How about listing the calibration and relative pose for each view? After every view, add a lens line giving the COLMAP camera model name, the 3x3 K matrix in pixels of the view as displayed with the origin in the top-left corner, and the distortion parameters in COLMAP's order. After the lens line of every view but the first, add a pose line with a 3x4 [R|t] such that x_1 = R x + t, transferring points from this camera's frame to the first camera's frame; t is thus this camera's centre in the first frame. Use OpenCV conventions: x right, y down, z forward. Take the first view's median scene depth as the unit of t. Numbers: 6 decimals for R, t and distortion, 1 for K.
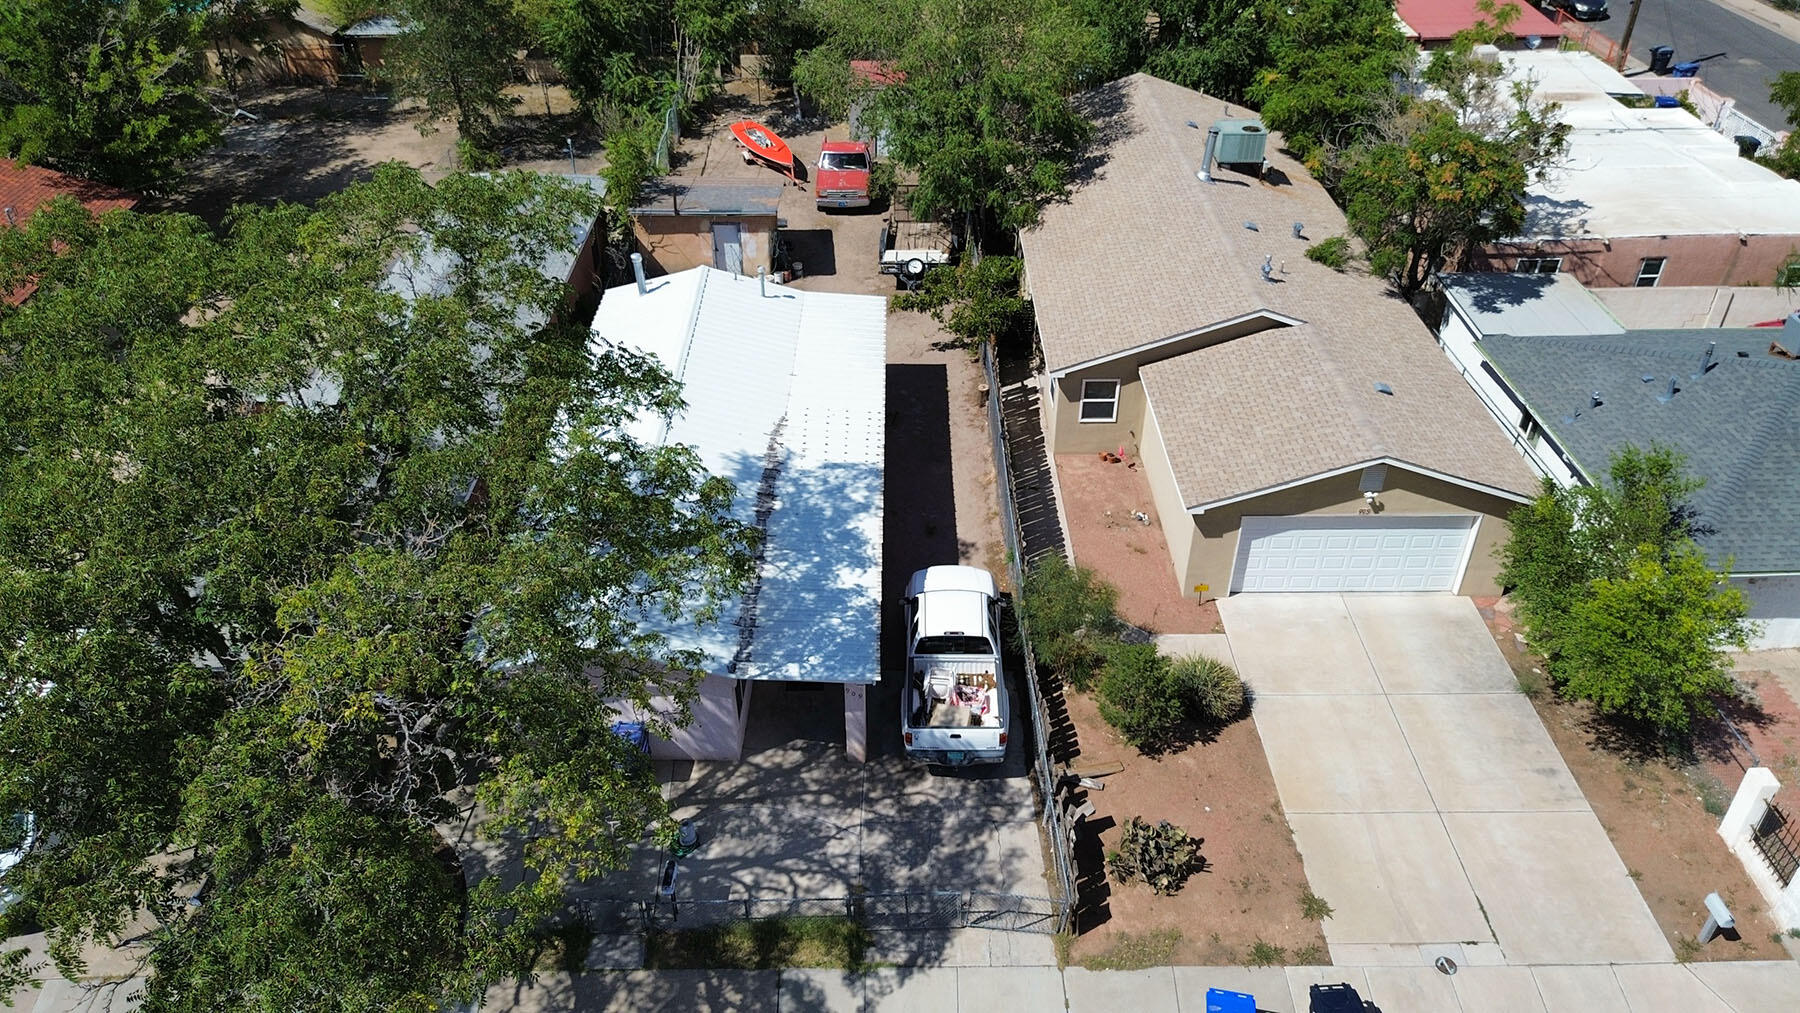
lens RADIAL K [[1236.7, 0, 904.1], [0, 1236.7, 522.4], [0, 0, 1]] dist [0.077277, -0.071697]
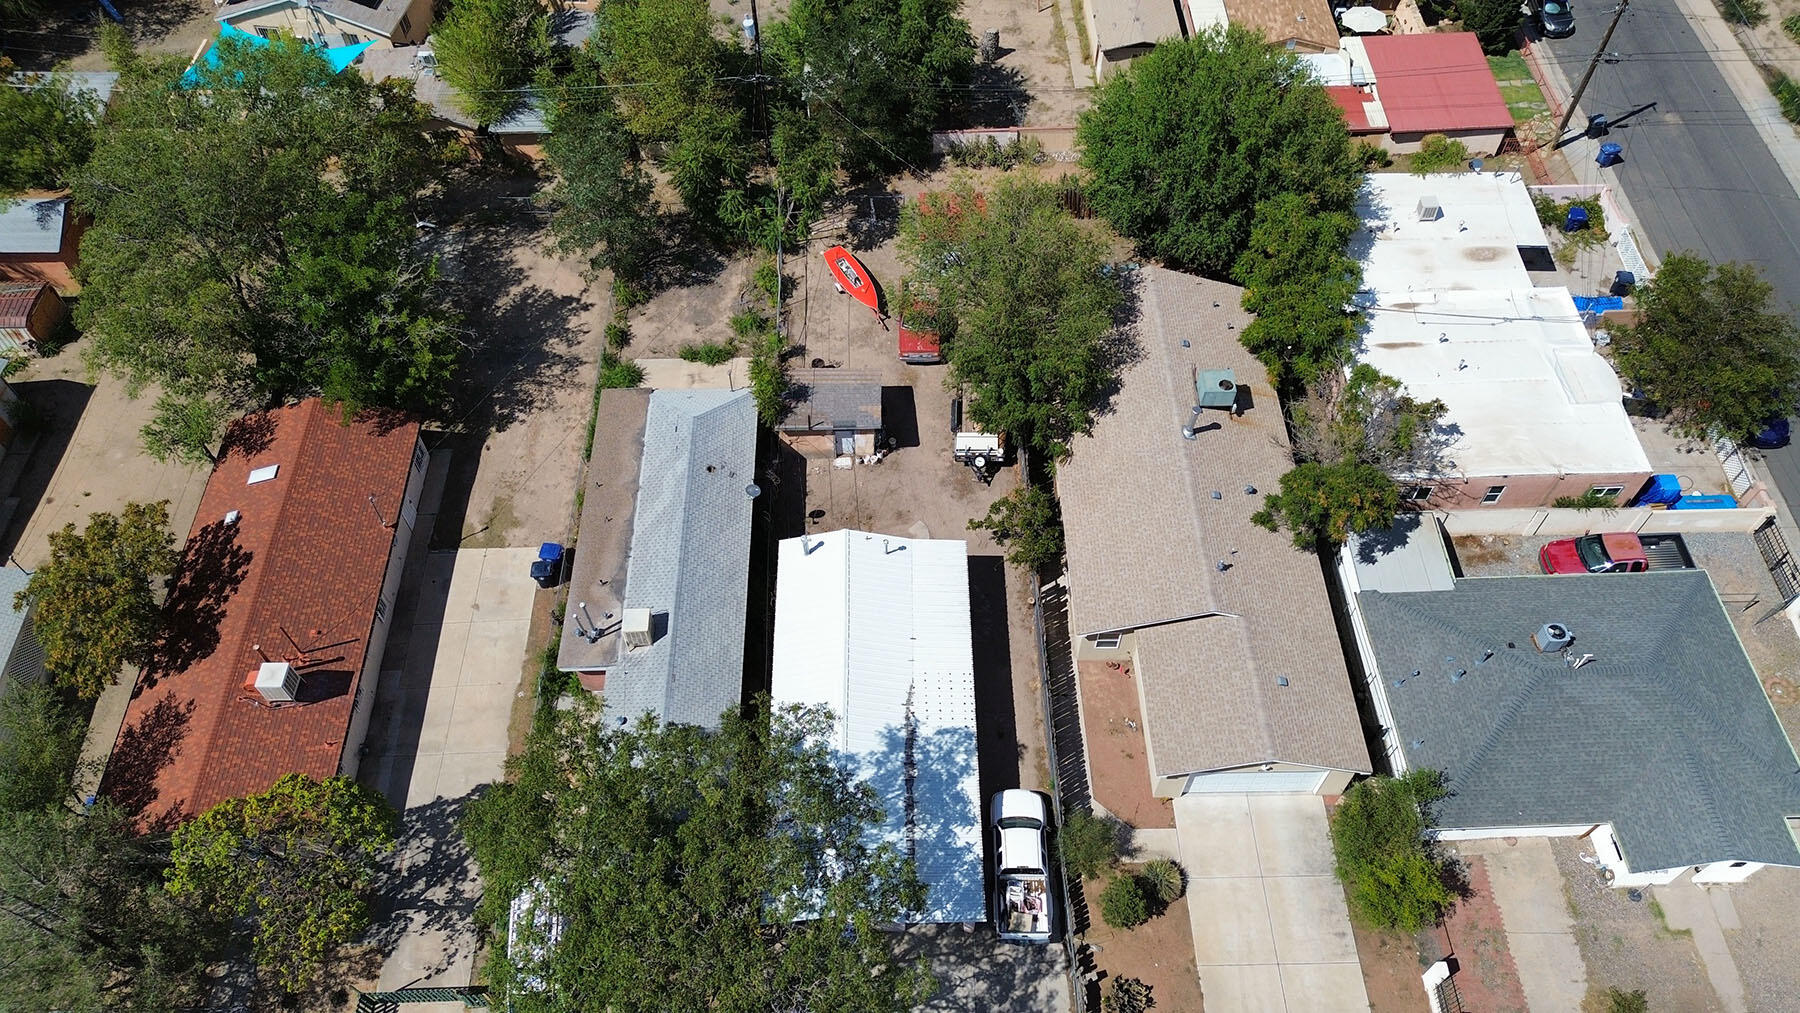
lens RADIAL K [[1236.7, 0, 903.2], [0, 1236.7, 498.8], [0, 0, 1]] dist [0.077277, -0.071697]
pose [[0.999974, -0.006423, 0.003298, -0.132301], [0.005059, 0.949183, 0.314685, -0.975792], [-0.005152, -0.314660, 0.949190, -0.537403]]
